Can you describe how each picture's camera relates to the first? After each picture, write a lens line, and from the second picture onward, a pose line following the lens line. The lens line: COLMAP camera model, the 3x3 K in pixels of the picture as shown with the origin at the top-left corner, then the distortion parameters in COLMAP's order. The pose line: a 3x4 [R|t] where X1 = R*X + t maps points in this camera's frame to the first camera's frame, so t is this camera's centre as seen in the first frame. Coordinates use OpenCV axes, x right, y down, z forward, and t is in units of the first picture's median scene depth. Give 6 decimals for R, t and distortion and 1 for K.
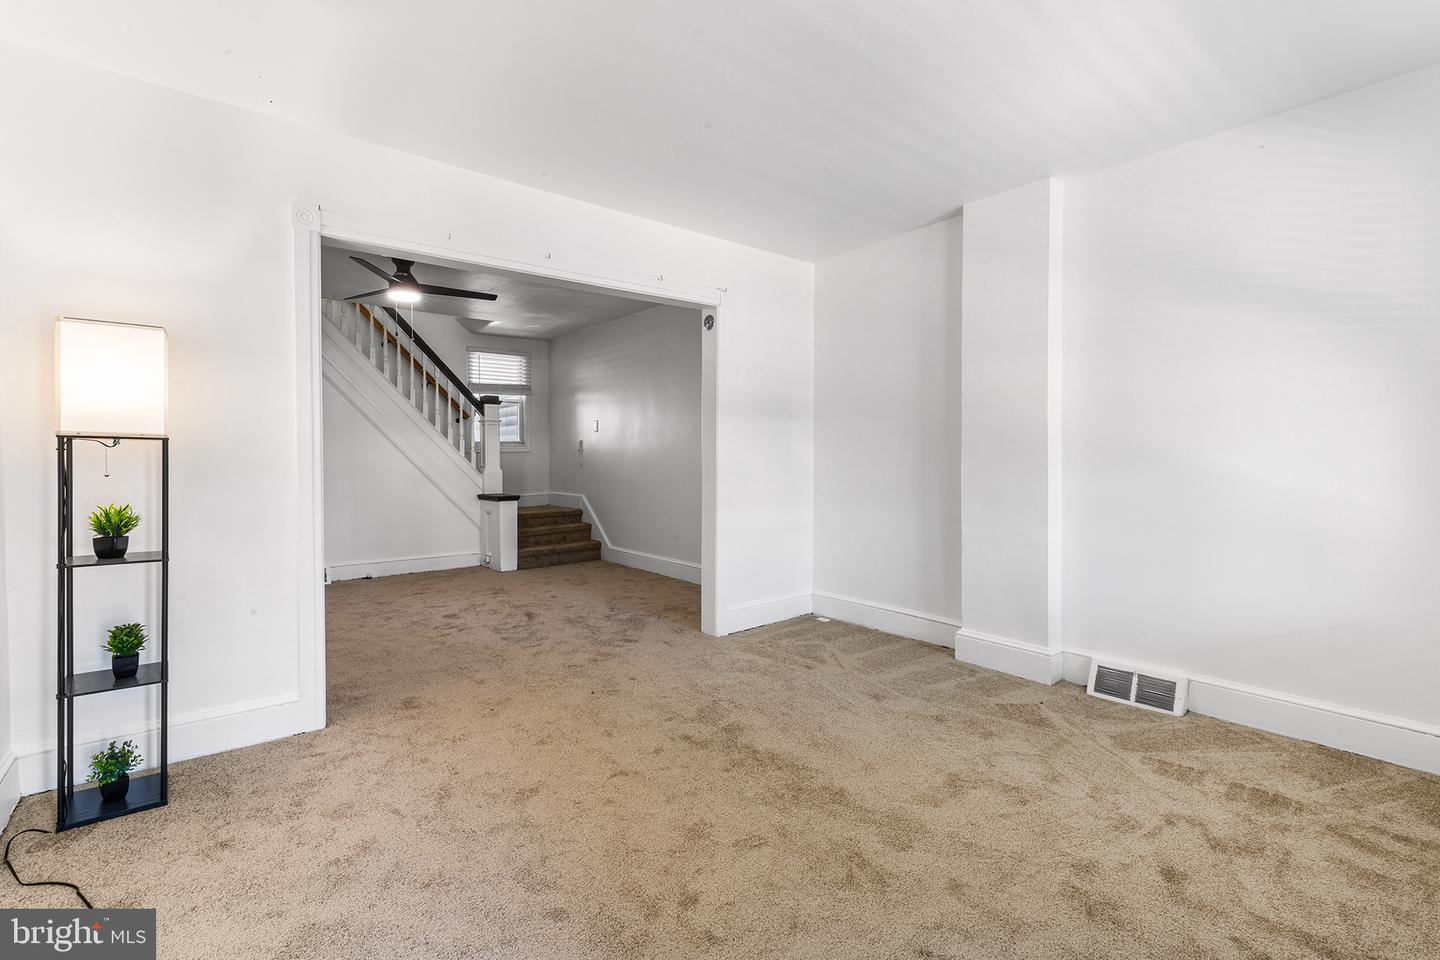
lens RADIAL K [[650.3, 0, 719.7], [0, 650.3, 465.2], [0, 0, 1]] dist [0.002429, 0.000580]
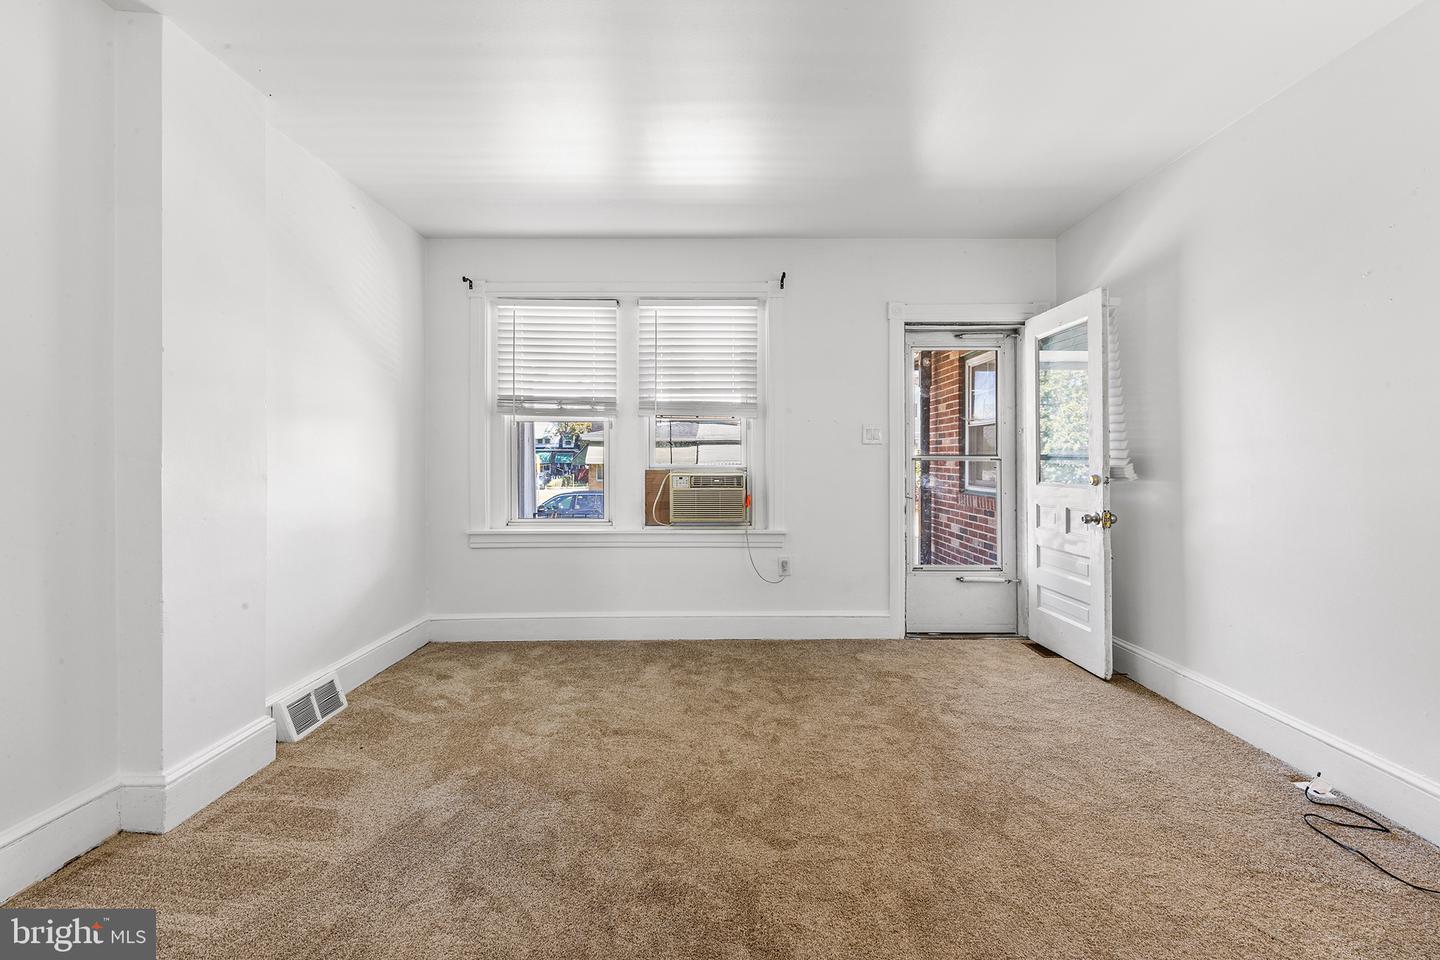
lens RADIAL K [[660.5, 0, 713.6], [0, 660.5, 452.9], [0, 0, 1]] dist [0.011132, -0.001014]
pose [[-0.767444, 0.006697, 0.641081, -0.274629], [0.012209, 0.999917, 0.004170, -0.014496], [-0.641000, 0.011027, -0.767462, 0.880652]]
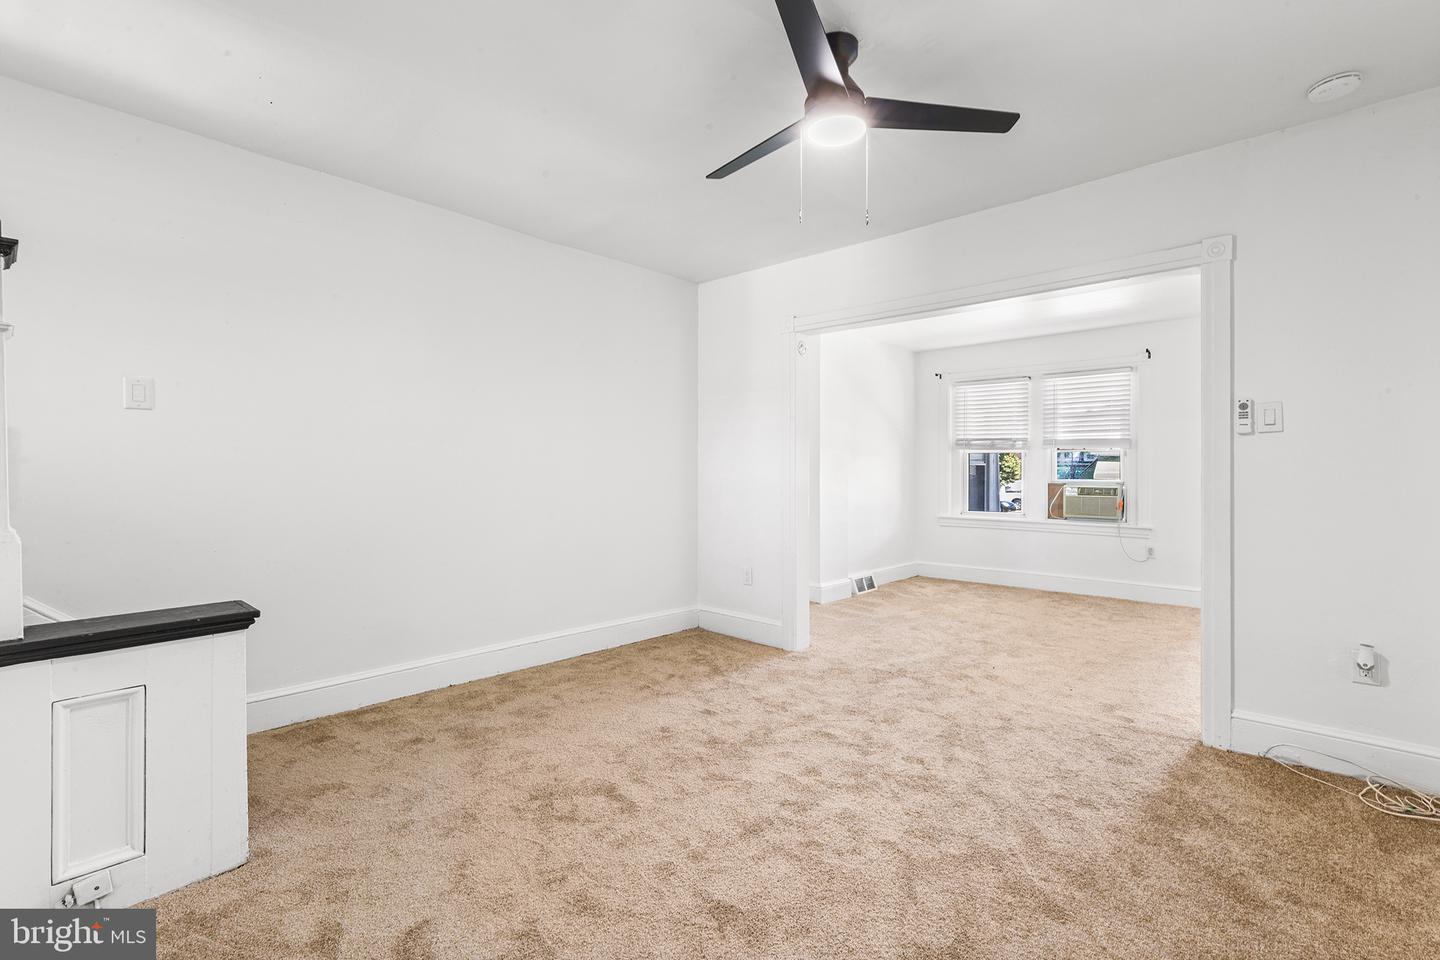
lens RADIAL K [[645.6, 0, 721.7], [0, 645.6, 471.4], [0, 0, 1]] dist [0.002542, 0.000541]
pose [[-0.134208, 0.001074, 0.990953, -0.902235], [0.011845, 0.999930, 0.000521, -0.022805], [-0.990882, 0.011807, -0.134212, 1.126650]]
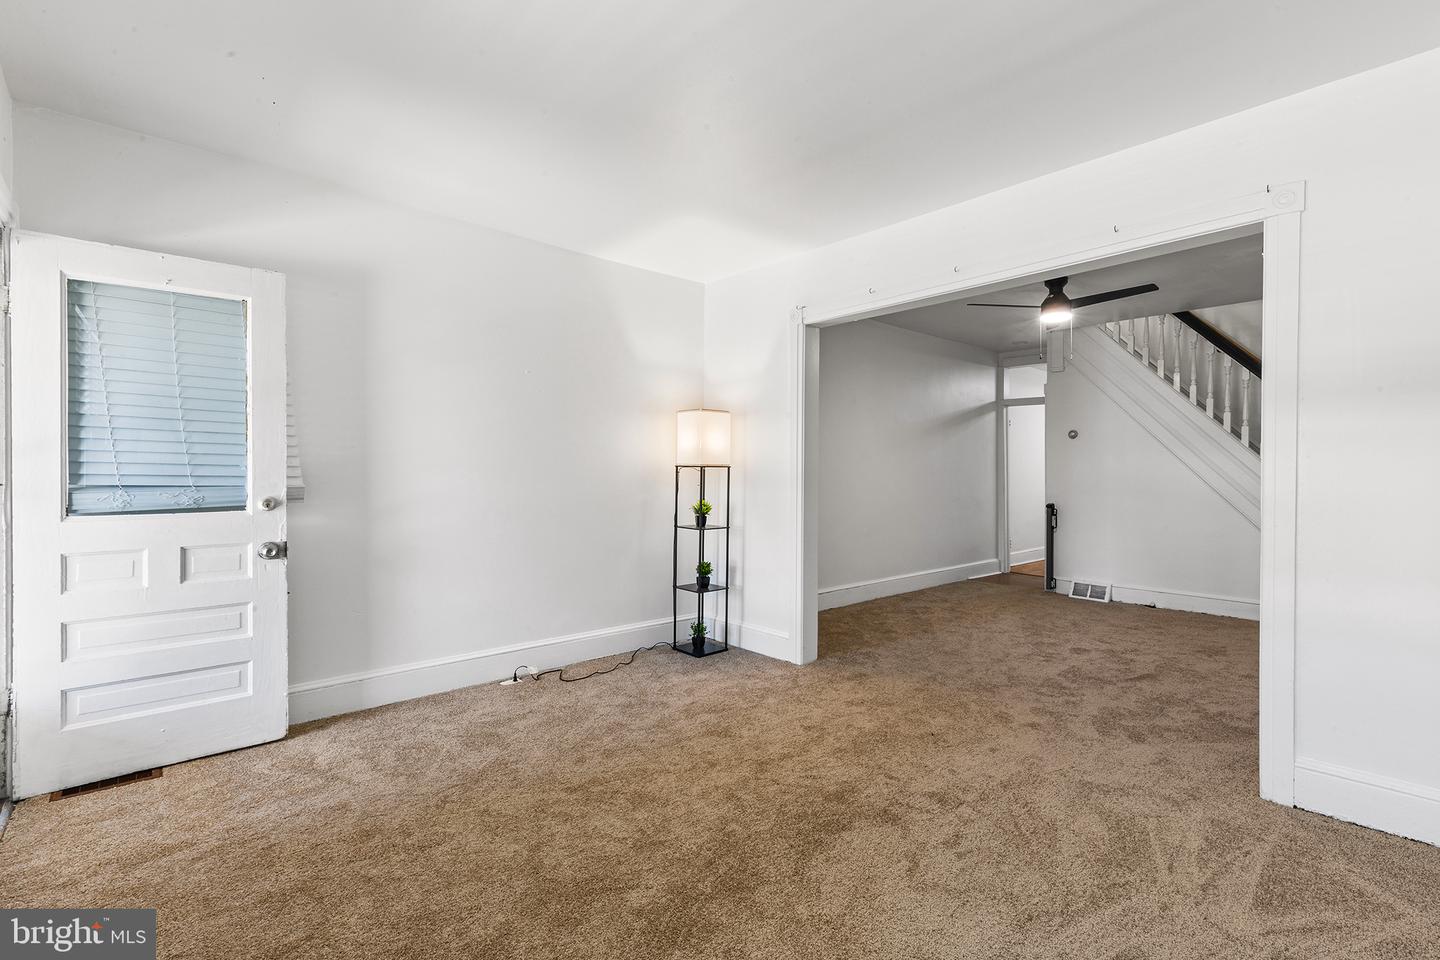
lens RADIAL K [[645.6, 0, 721.7], [0, 645.6, 471.4], [0, 0, 1]] dist [0.002542, 0.000541]
pose [[0.051809, -0.000430, -0.998657, 0.465276], [-0.017436, 0.999847, -0.001335, -0.011521], [0.998505, 0.017482, 0.051794, 0.424891]]
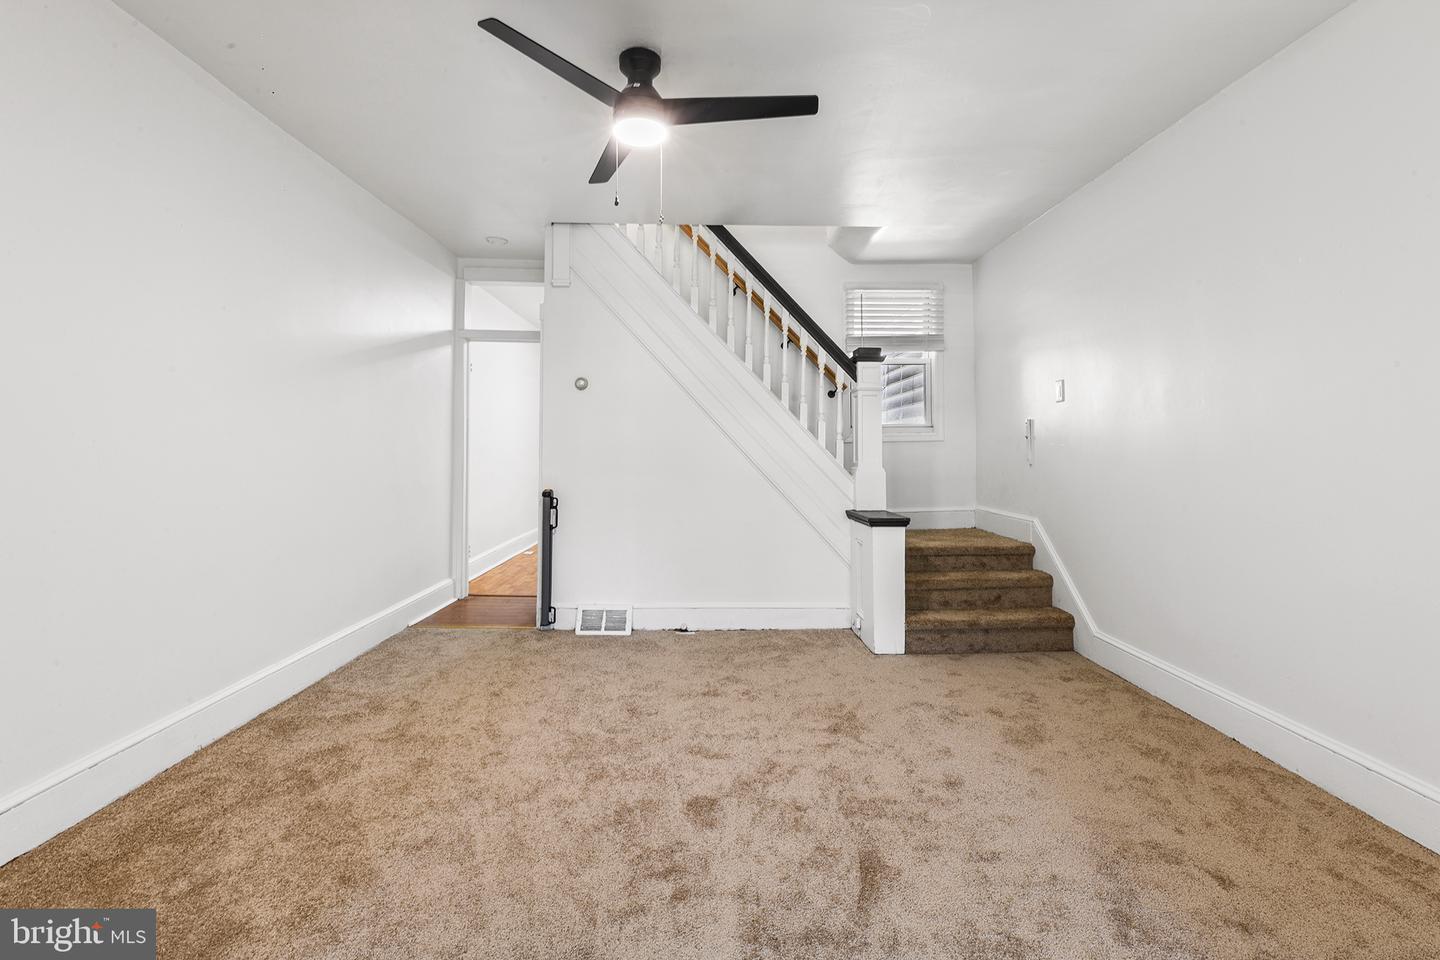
lens RADIAL K [[660.9, 0, 718.6], [0, 660.9, 424.9], [0, 0, 1]] dist [0.003154, 0.000172]
pose [[0.788955, -0.019705, -0.614135, -0.121109], [-0.011425, 0.998842, -0.046726, -0.005941], [0.614345, 0.043881, 0.787816, 0.622054]]
